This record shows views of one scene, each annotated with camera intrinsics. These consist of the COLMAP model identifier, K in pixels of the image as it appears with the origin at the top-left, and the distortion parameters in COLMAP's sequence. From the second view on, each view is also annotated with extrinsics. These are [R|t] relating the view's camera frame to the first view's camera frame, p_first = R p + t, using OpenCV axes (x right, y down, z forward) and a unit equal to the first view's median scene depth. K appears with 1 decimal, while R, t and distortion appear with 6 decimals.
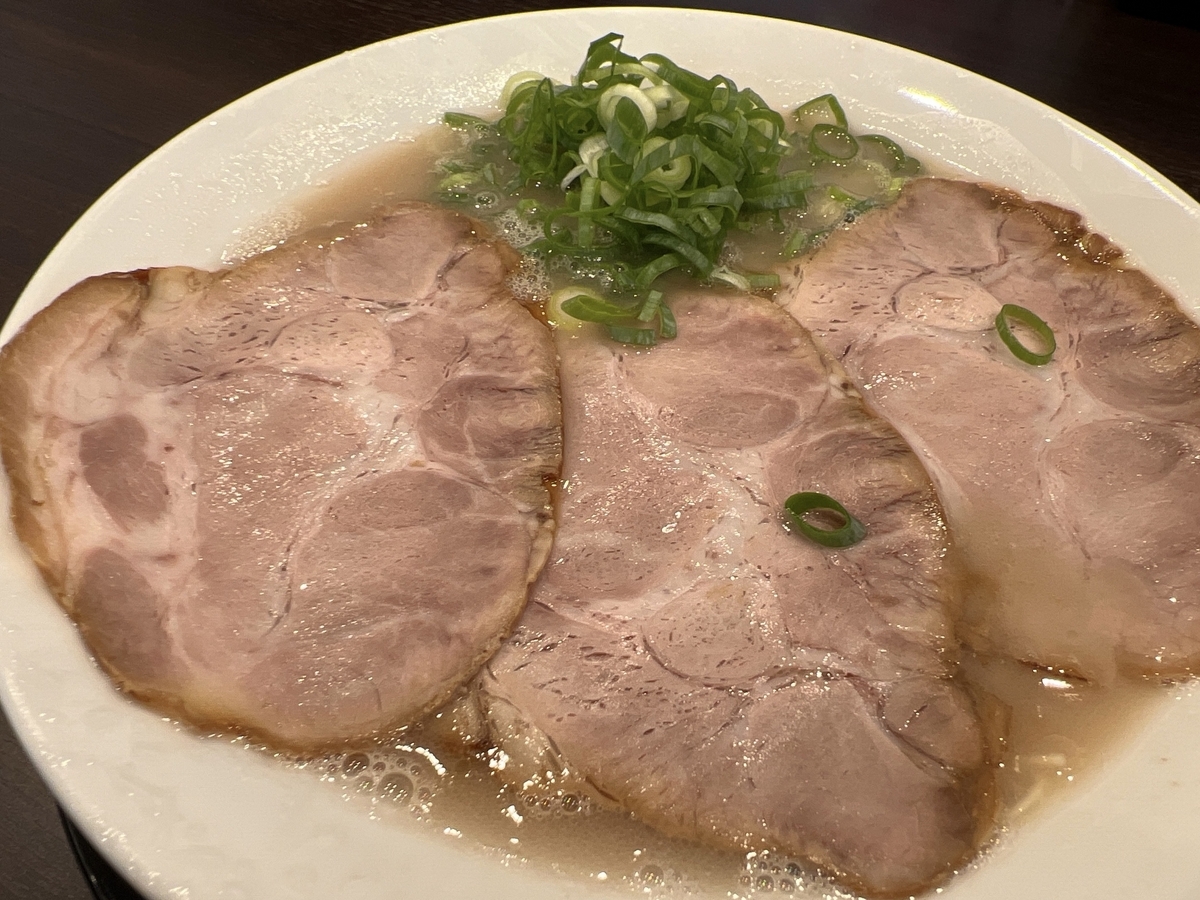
lens RADIAL K [[918.4, 0, 600.7], [0, 918.4, 444.7], [0, 0, 1]] dist [-0.012320, -0.001783]
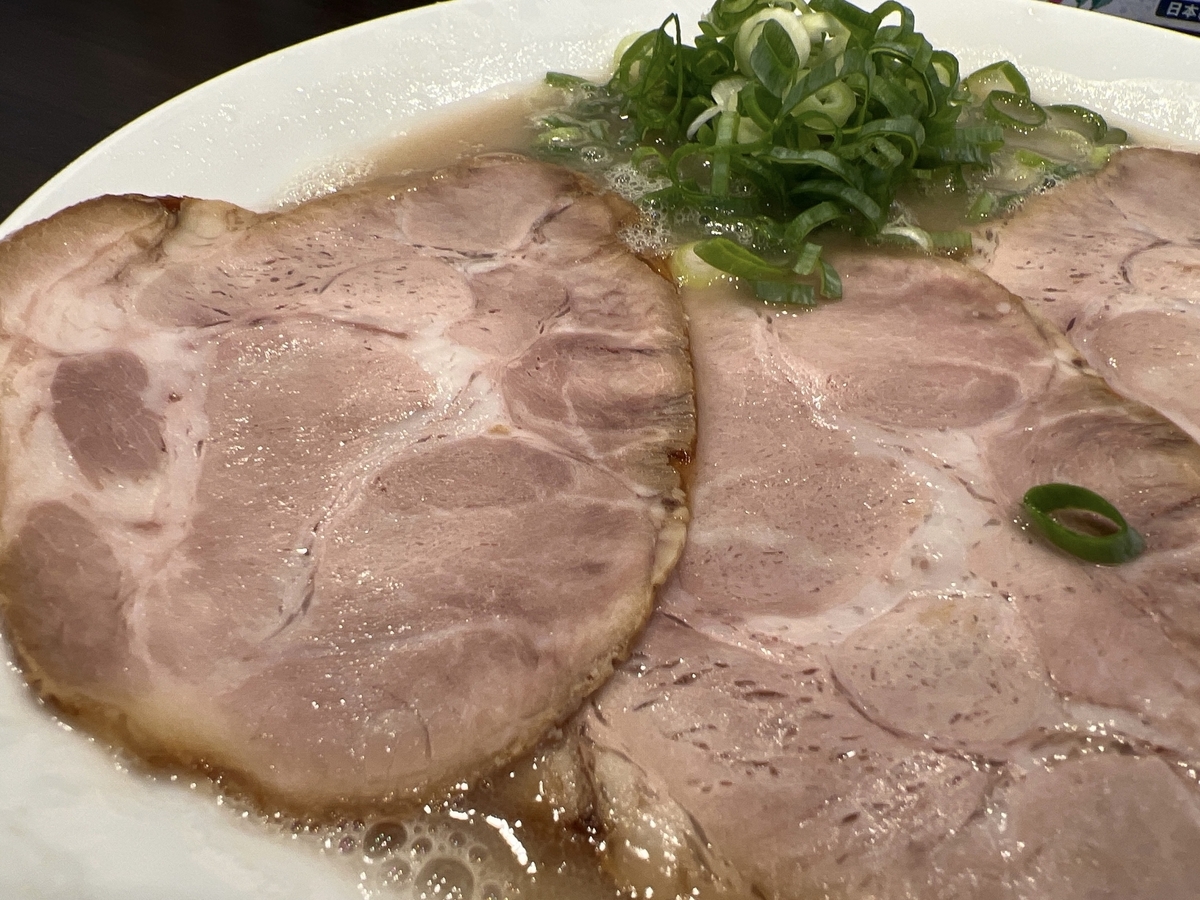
lens RADIAL K [[918.4, 0, 597.6], [0, 918.4, 453.6], [0, 0, 1]] dist [-0.012320, -0.001783]
pose [[0.996581, 0.038439, -0.073134, -0.066271], [-0.045914, 0.993575, -0.103440, 0.111628], [0.068688, 0.106444, 0.991943, 0.276918]]
